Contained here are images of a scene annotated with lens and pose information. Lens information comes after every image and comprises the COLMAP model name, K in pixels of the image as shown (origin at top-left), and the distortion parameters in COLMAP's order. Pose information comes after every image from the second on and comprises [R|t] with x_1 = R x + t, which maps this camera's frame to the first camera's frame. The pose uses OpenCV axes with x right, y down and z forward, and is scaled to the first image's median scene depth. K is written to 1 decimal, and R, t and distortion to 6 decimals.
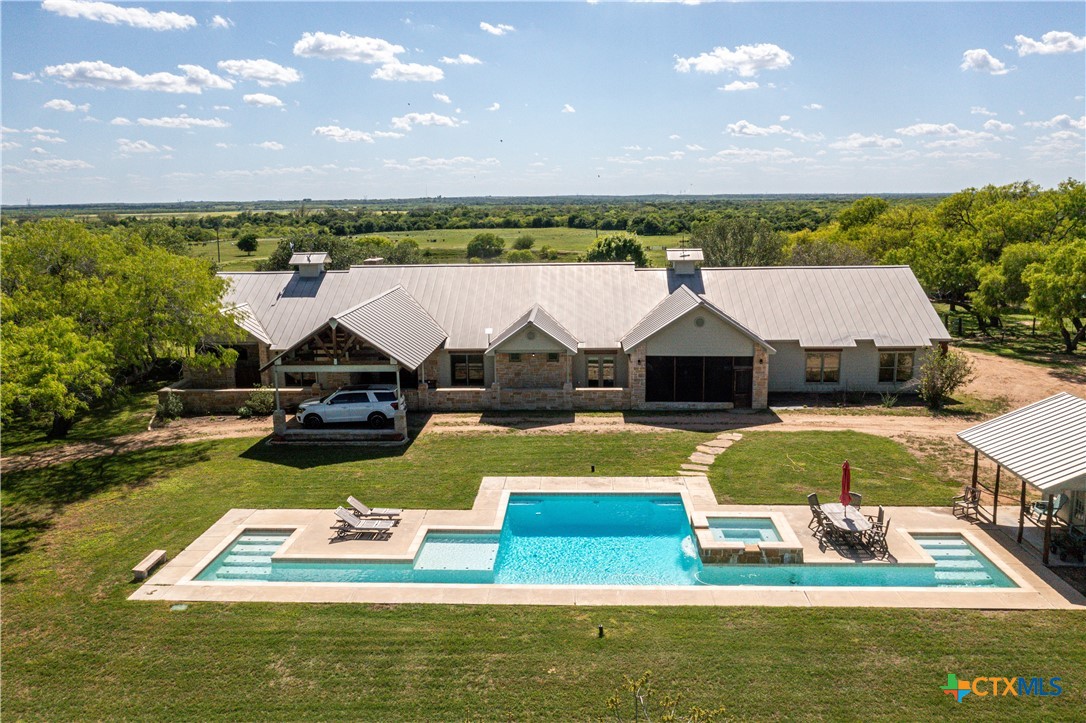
lens RADIAL K [[866.3, 0, 542.7], [0, 866.3, 360.9], [0, 0, 1]] dist [0.017896, -0.019969]
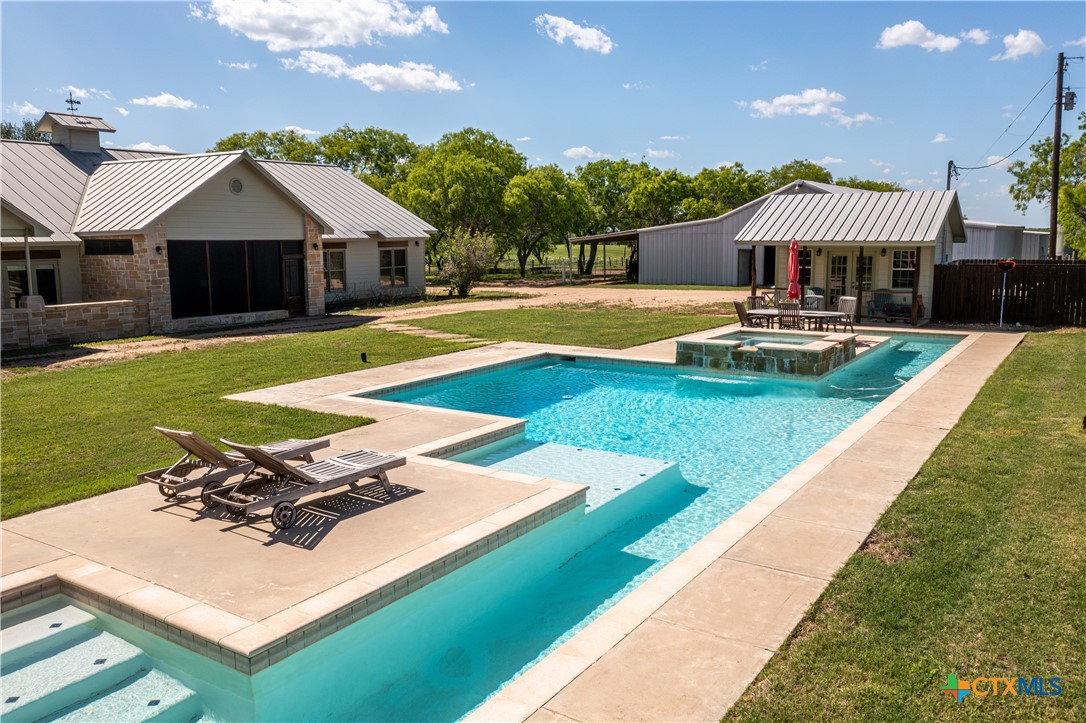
lens RADIAL K [[866.3, 0, 544.0], [0, 866.3, 359.8], [0, 0, 1]] dist [0.017896, -0.019969]
pose [[0.507314, -0.116462, 0.853856, -0.265180], [0.160735, 0.986226, 0.039017, 0.092860], [-0.846639, 0.117450, 0.519045, 0.476559]]
